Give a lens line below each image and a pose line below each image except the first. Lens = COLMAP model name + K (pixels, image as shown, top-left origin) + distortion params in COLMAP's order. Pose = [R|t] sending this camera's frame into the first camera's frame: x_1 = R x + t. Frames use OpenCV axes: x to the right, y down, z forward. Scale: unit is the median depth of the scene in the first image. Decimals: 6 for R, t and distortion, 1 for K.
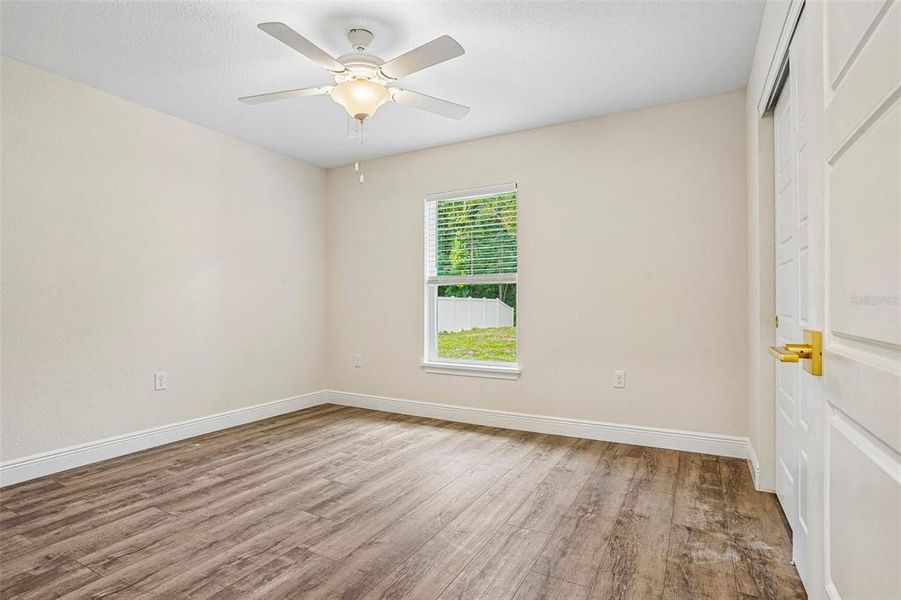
lens RADIAL K [[468.1, 0, 461.8], [0, 468.1, 300.9], [0, 0, 1]] dist [-0.088997, 0.045738]
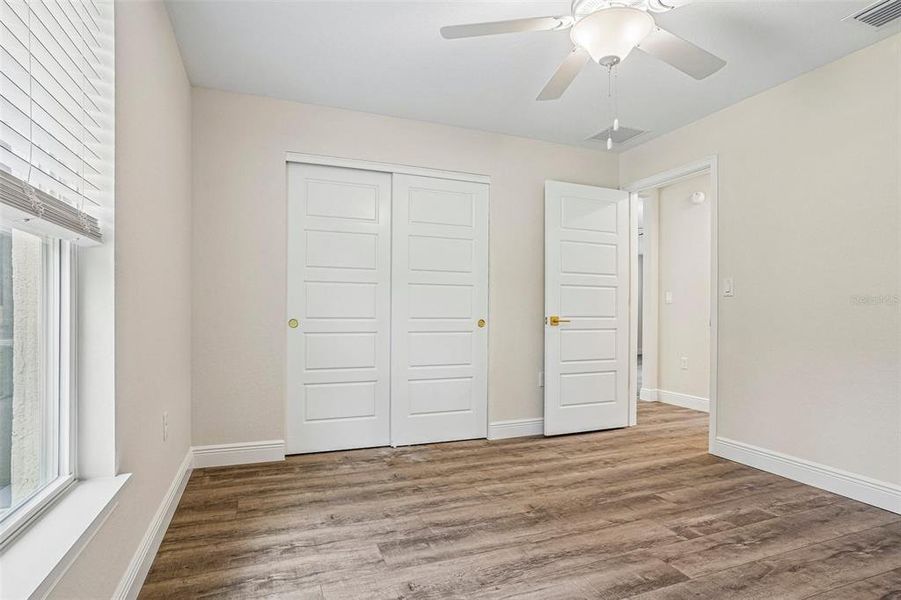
lens RADIAL K [[468.1, 0, 461.8], [0, 468.1, 300.9], [0, 0, 1]] dist [-0.088997, 0.045738]
pose [[-0.776525, 0.015264, 0.629902, -0.552086], [-0.002288, 0.999632, -0.027044, 0.034140], [-0.630083, -0.022442, -0.776204, 1.904343]]
